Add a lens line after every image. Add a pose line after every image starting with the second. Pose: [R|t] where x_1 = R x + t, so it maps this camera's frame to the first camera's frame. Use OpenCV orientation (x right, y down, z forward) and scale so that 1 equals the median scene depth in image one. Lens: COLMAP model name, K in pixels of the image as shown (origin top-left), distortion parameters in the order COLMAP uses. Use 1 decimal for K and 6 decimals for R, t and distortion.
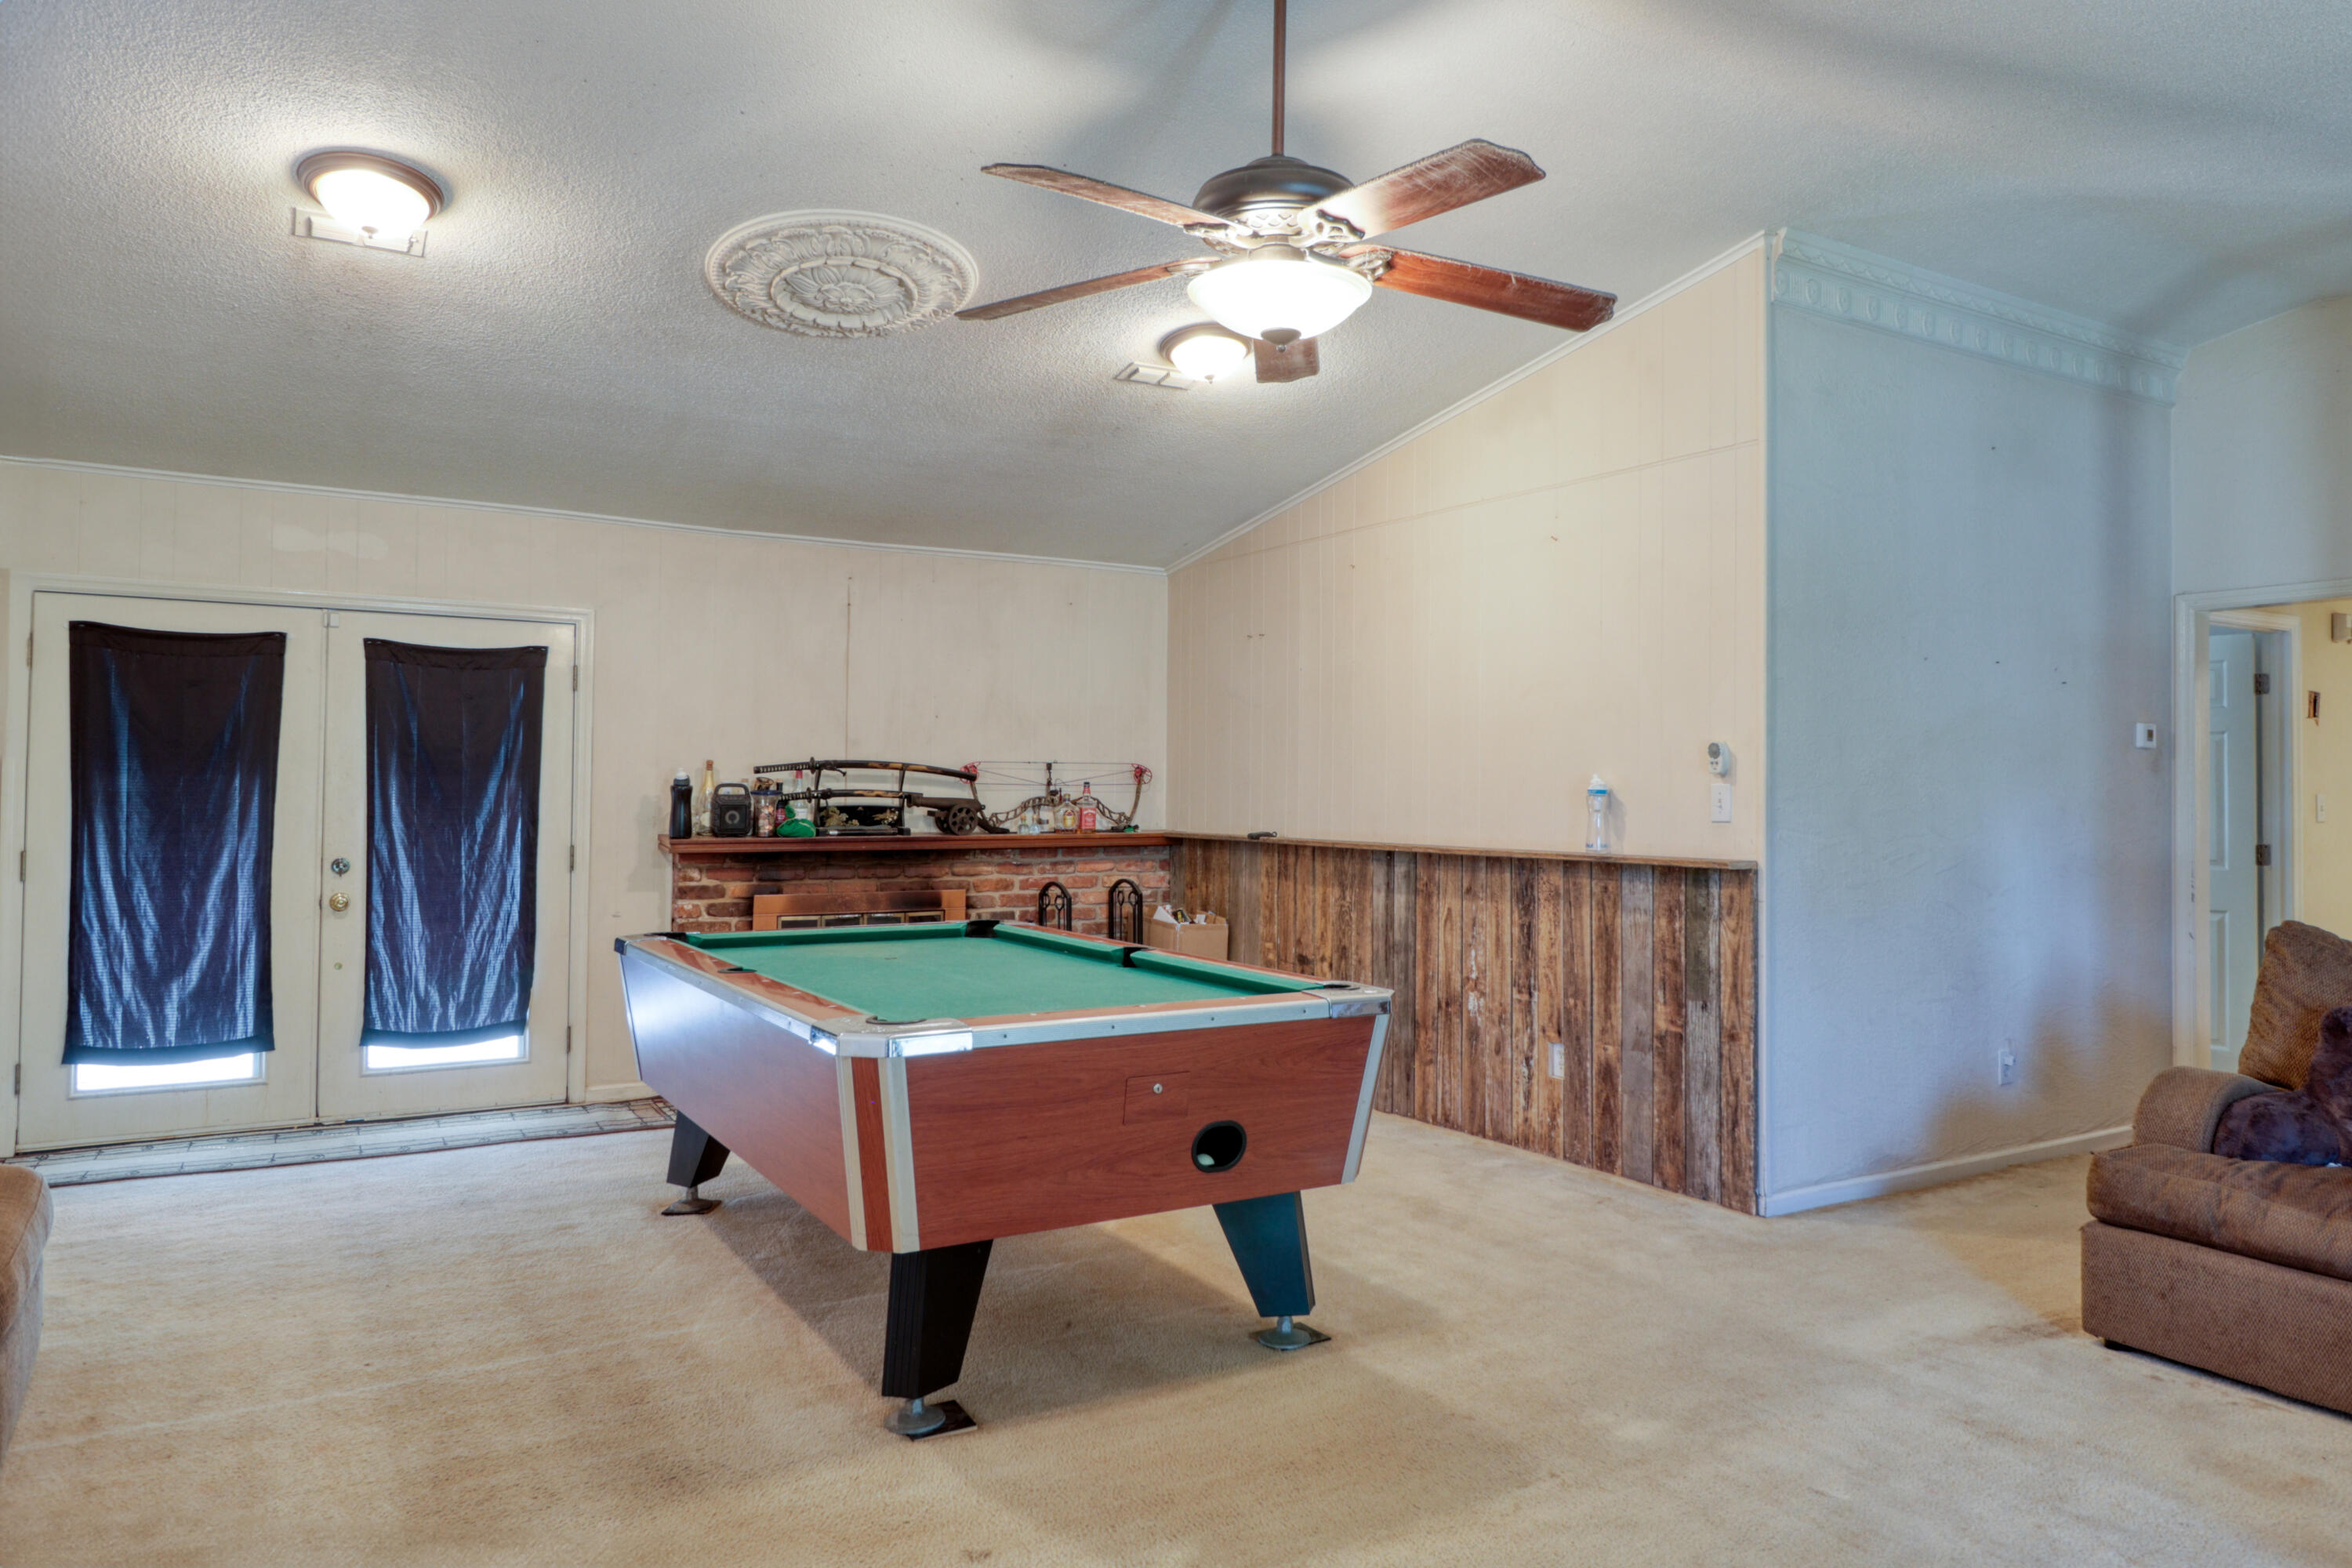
lens RADIAL K [[1591.3, 0, 1179.5], [0, 1591.3, 782.8], [0, 0, 1]] dist [0.002973, -0.004504]
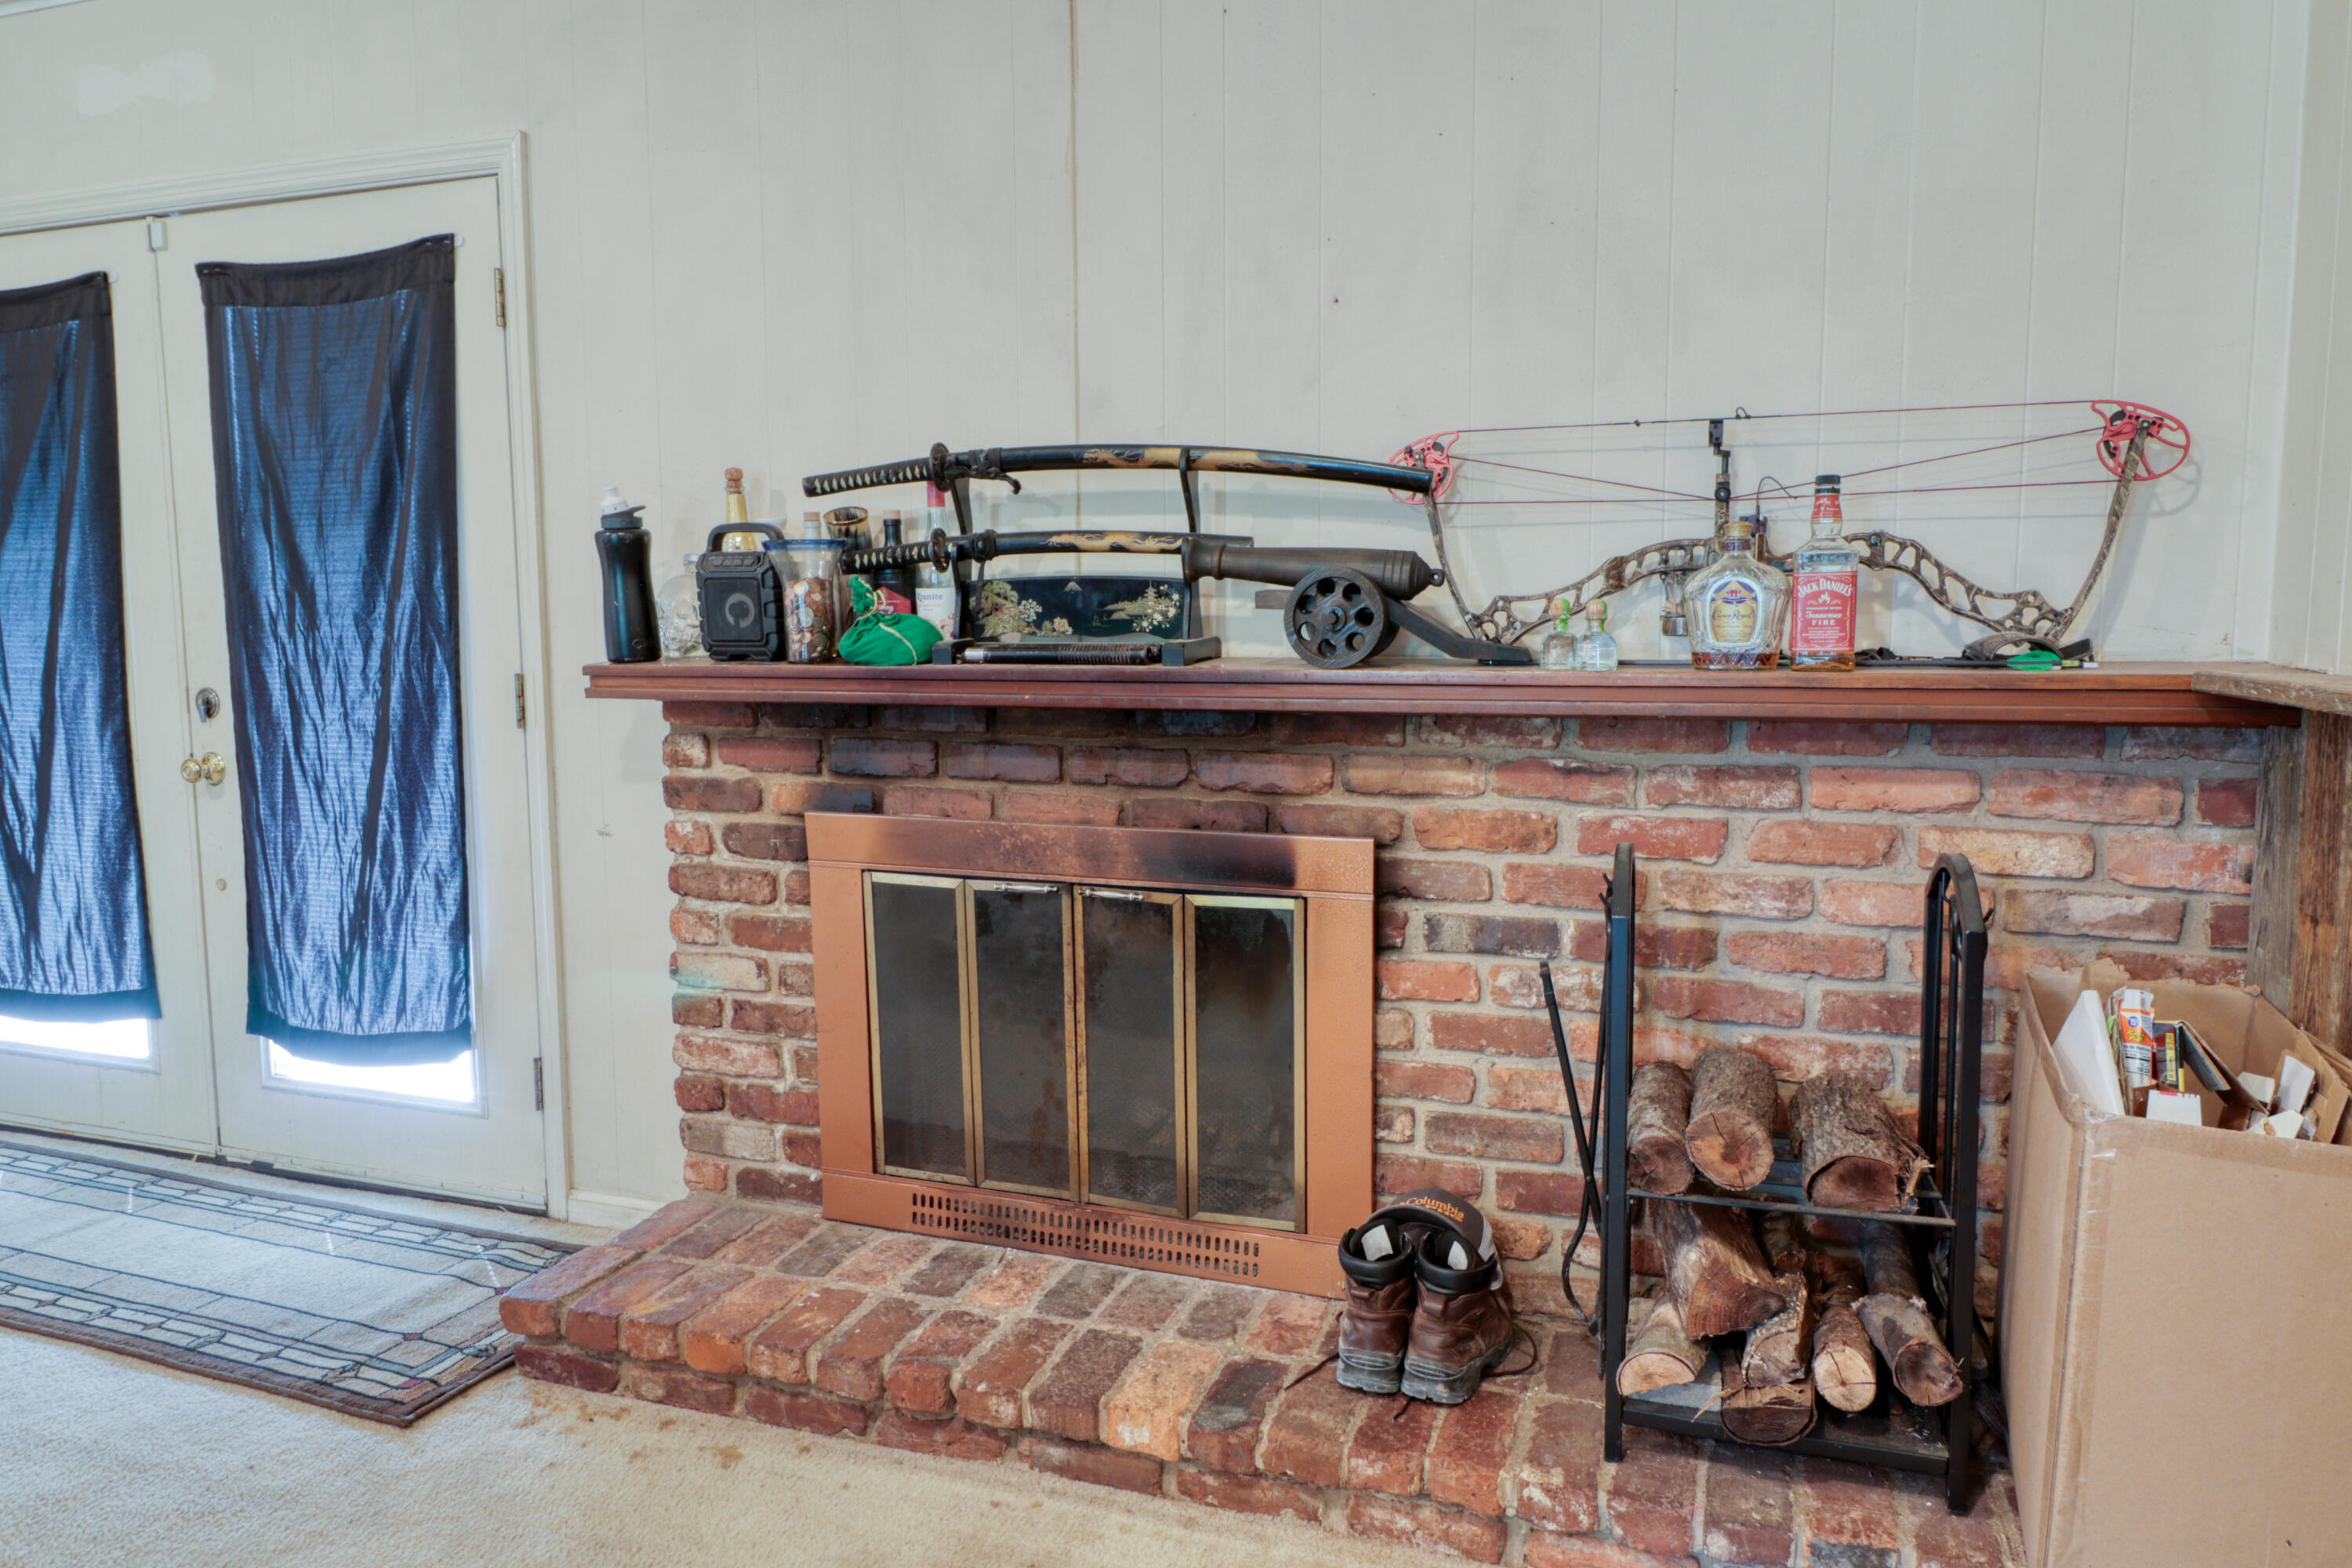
lens RADIAL K [[1591.3, 0, 1181.3], [0, 1591.3, 771.4], [0, 0, 1]] dist [0.002973, -0.004504]
pose [[0.629524, 0.070860, -0.773743, 0.087537], [0.012154, 0.994813, 0.100993, 0.021453], [0.776886, -0.072982, 0.625398, 0.788678]]
